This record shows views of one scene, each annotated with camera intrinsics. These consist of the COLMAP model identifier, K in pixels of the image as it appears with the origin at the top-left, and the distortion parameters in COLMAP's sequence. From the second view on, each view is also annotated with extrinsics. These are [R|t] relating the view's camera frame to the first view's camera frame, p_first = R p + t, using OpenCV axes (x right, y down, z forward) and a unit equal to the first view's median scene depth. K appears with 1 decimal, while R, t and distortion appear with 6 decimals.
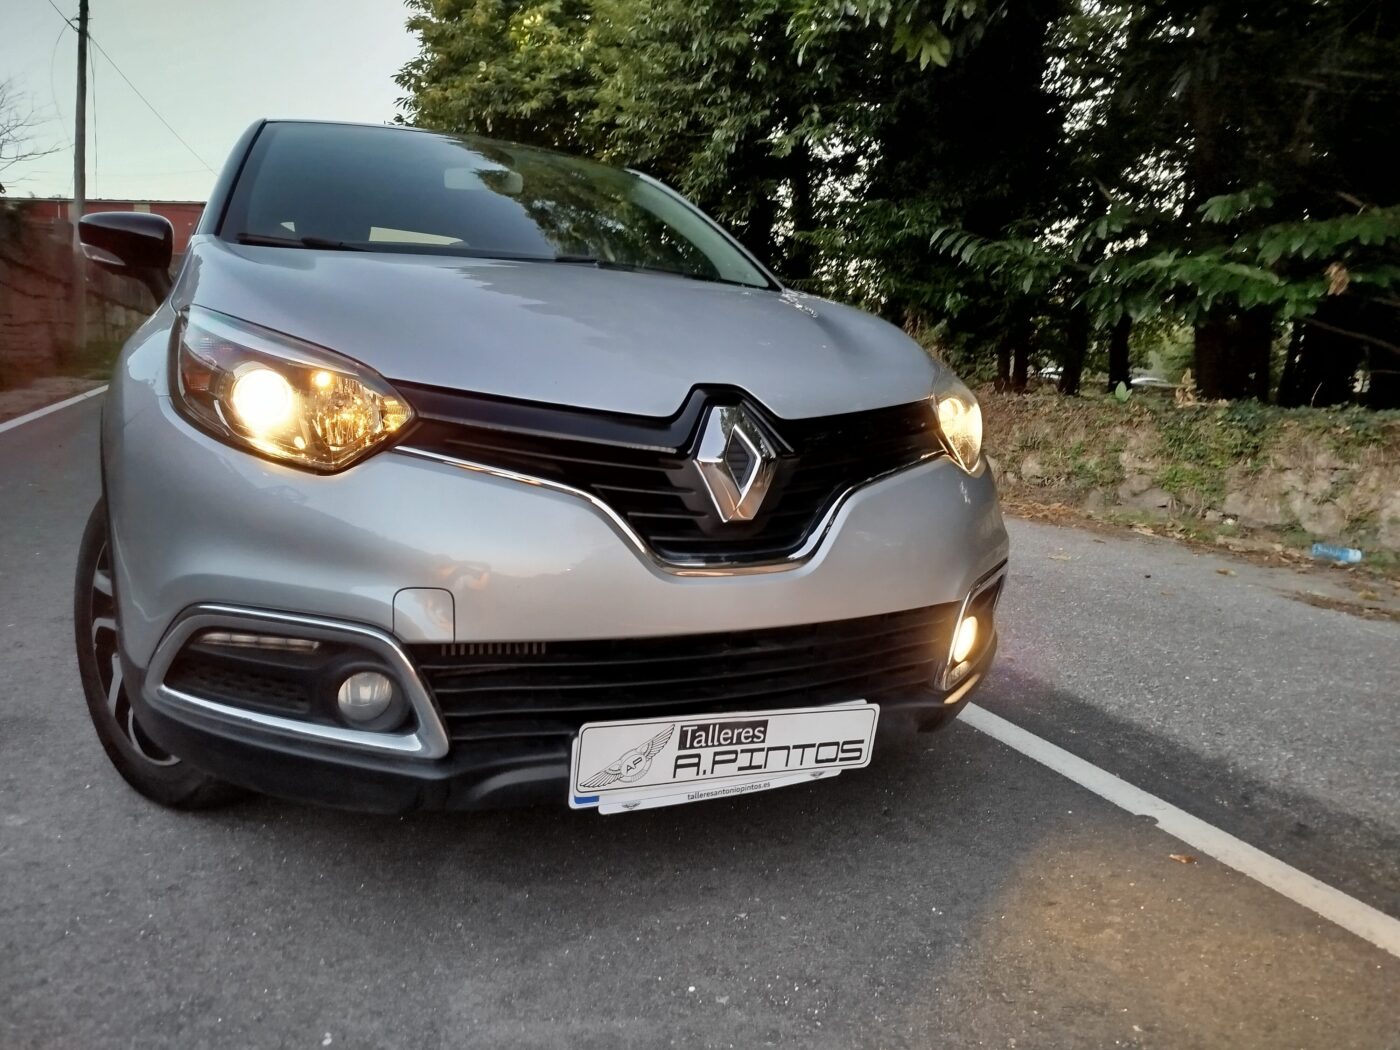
lens RADIAL K [[983.3, 0, 704.8], [0, 983.3, 521.6], [0, 0, 1]] dist [0.010658, -0.003790]
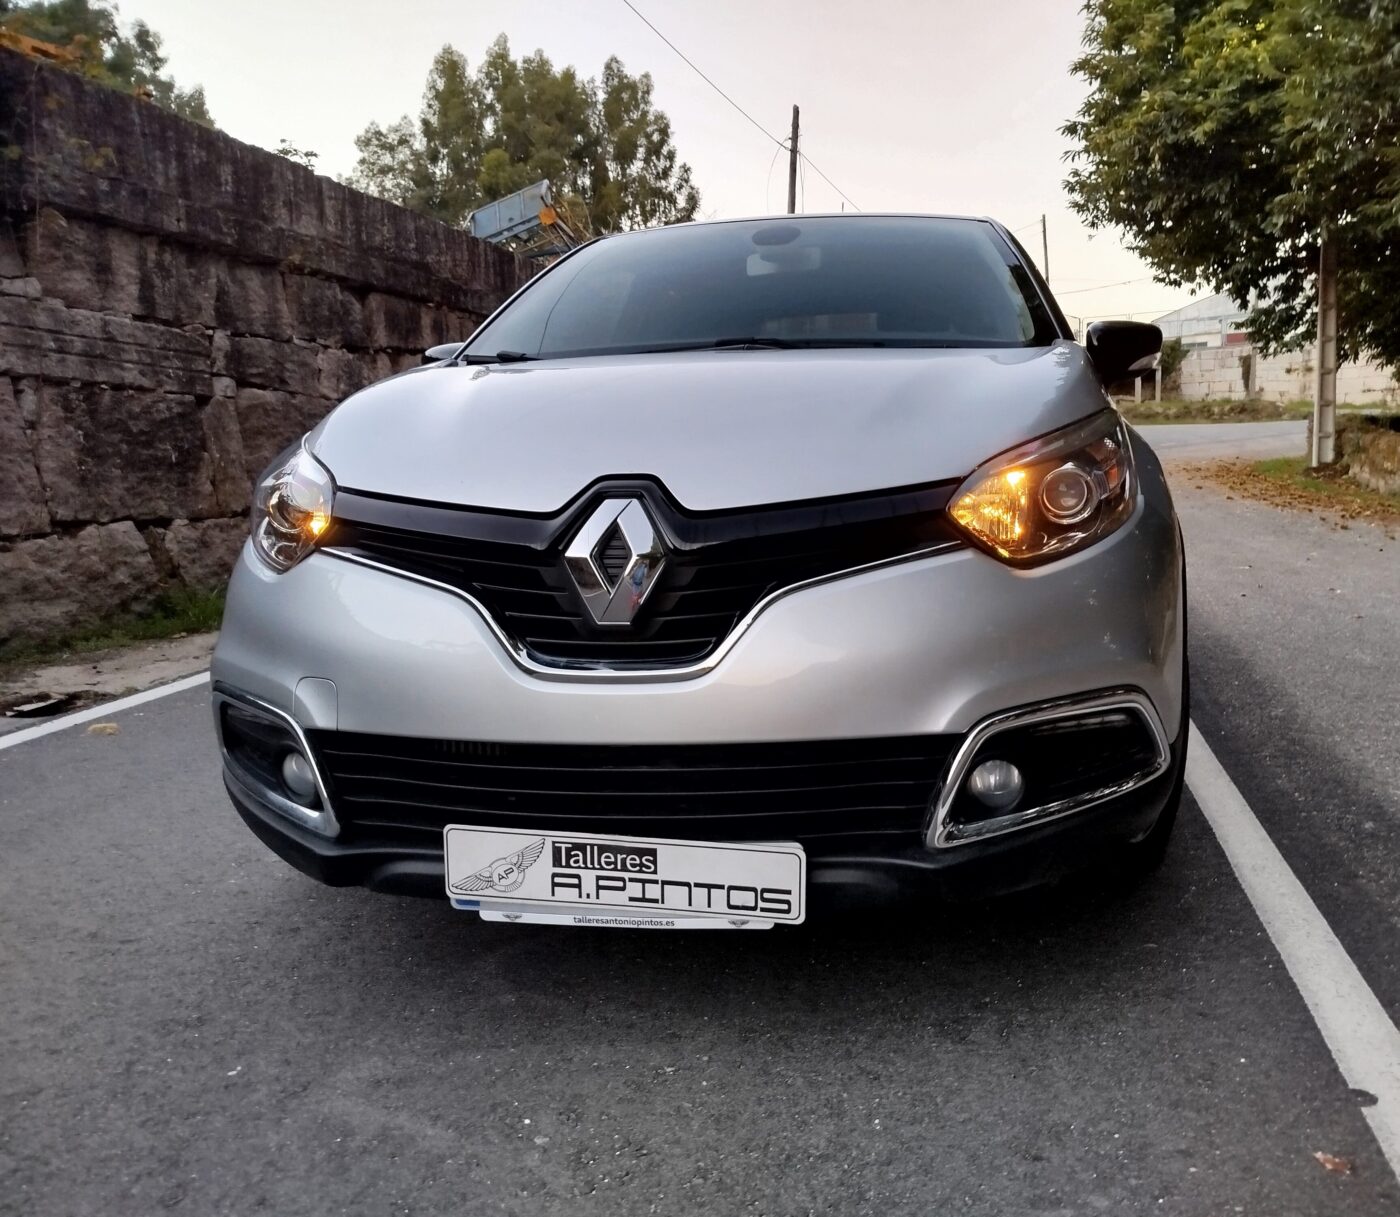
lens RADIAL K [[1138.4, 0, 851.2], [0, 1138.4, 610.4], [0, 0, 1]] dist [0.051237, -0.099782]
pose [[0.838517, 0.013866, -0.544699, 0.770608], [-0.021220, 0.999749, -0.007216, -0.009793], [0.544462, 0.017609, 0.838601, 0.227280]]
